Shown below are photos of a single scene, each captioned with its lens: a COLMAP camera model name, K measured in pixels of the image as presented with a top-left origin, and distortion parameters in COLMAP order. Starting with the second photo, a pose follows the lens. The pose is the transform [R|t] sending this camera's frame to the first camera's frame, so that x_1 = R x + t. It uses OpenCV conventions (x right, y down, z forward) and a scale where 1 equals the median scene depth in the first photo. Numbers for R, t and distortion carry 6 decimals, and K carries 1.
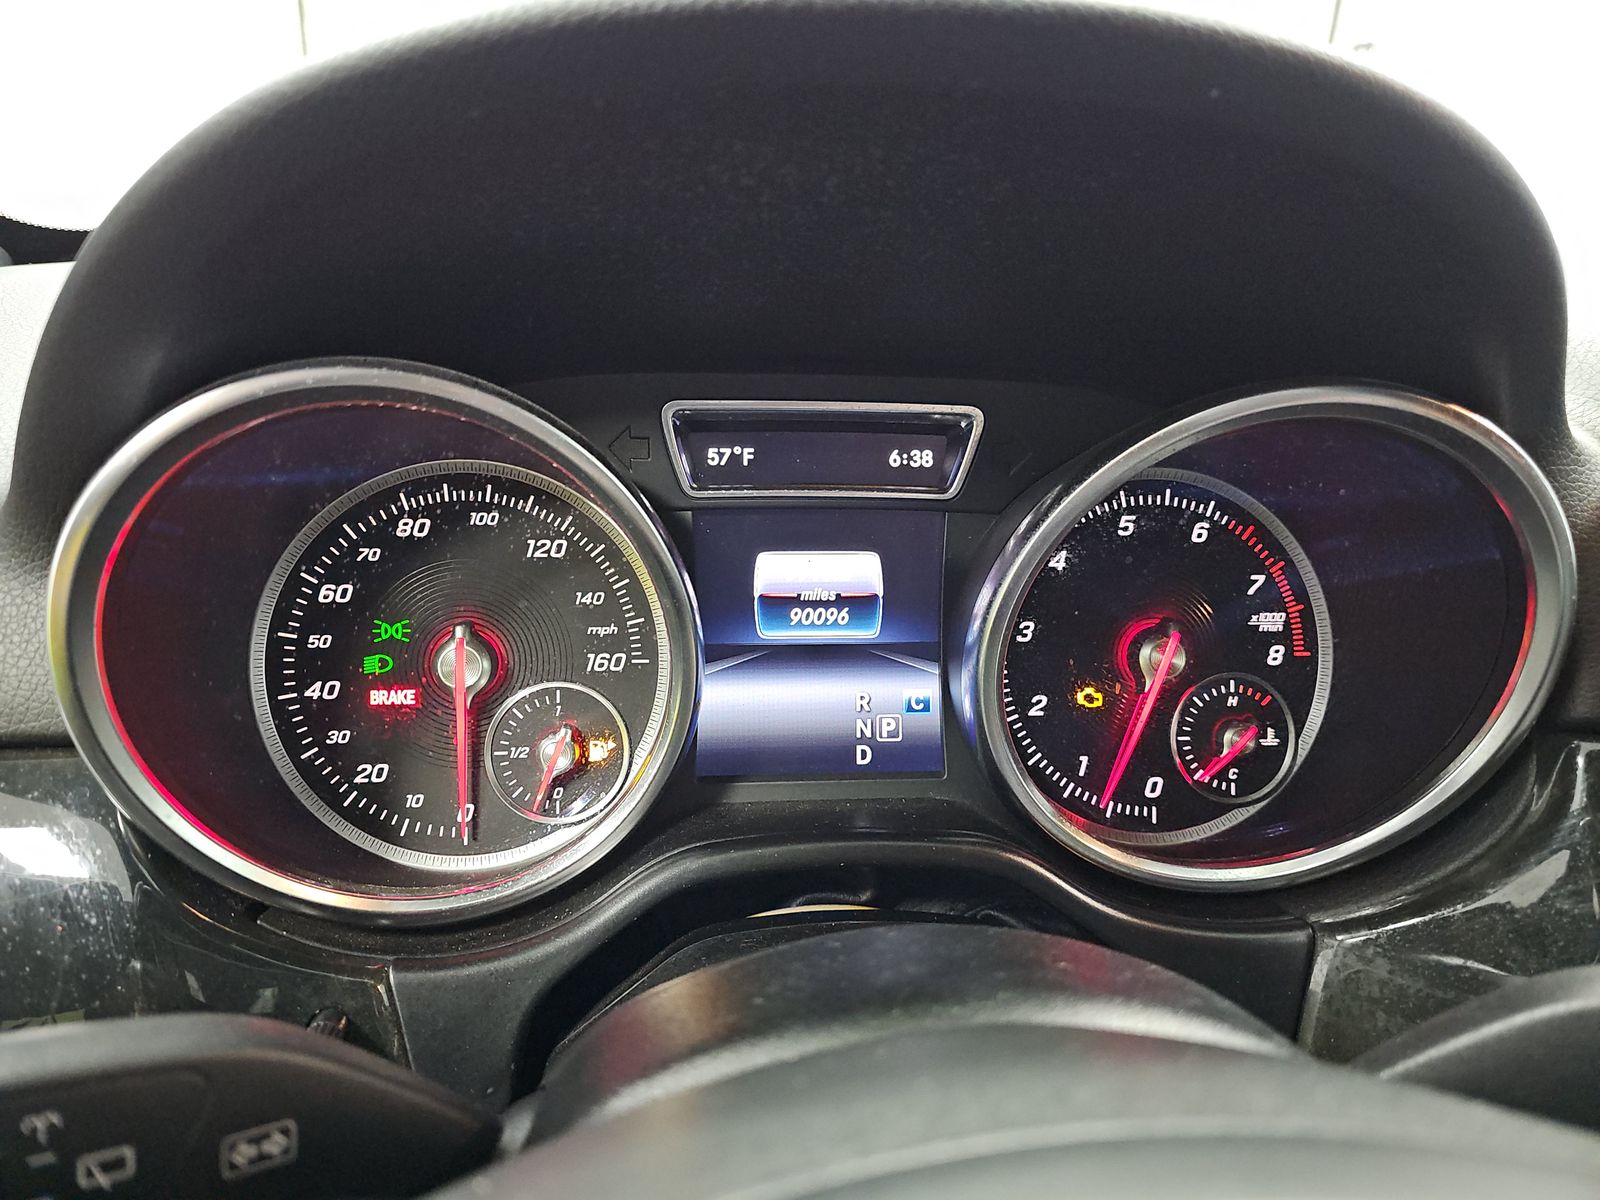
lens RADIAL K [[1073.7, 0, 798.0], [0, 1073.7, 598.4], [0, 0, 1]] dist [0.034973, -0.045489]
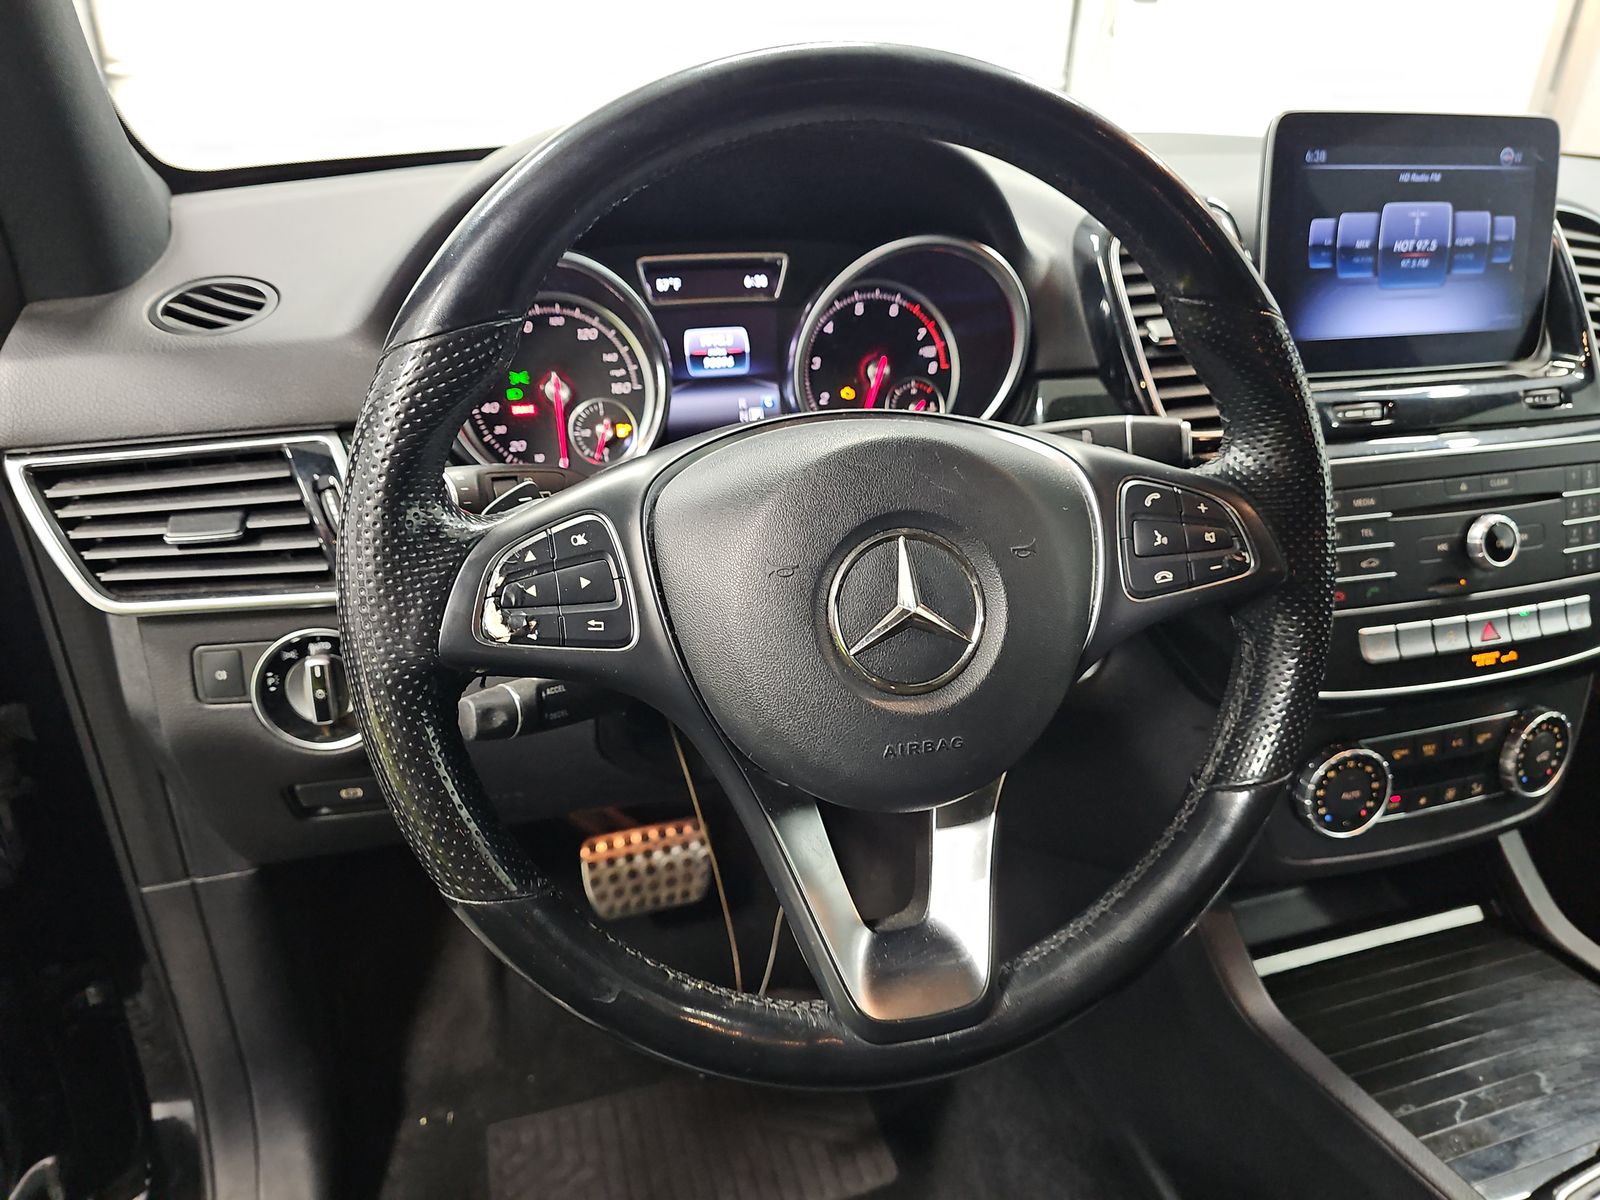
lens RADIAL K [[1073.7, 0, 784.5], [0, 1073.7, 603.8], [0, 0, 1]] dist [0.034973, -0.045489]
pose [[0.984906, -0.097968, 0.142696, -0.205090], [0.079534, 0.988370, 0.129614, 0.228897], [-0.153735, -0.116309, 0.981243, -1.164606]]
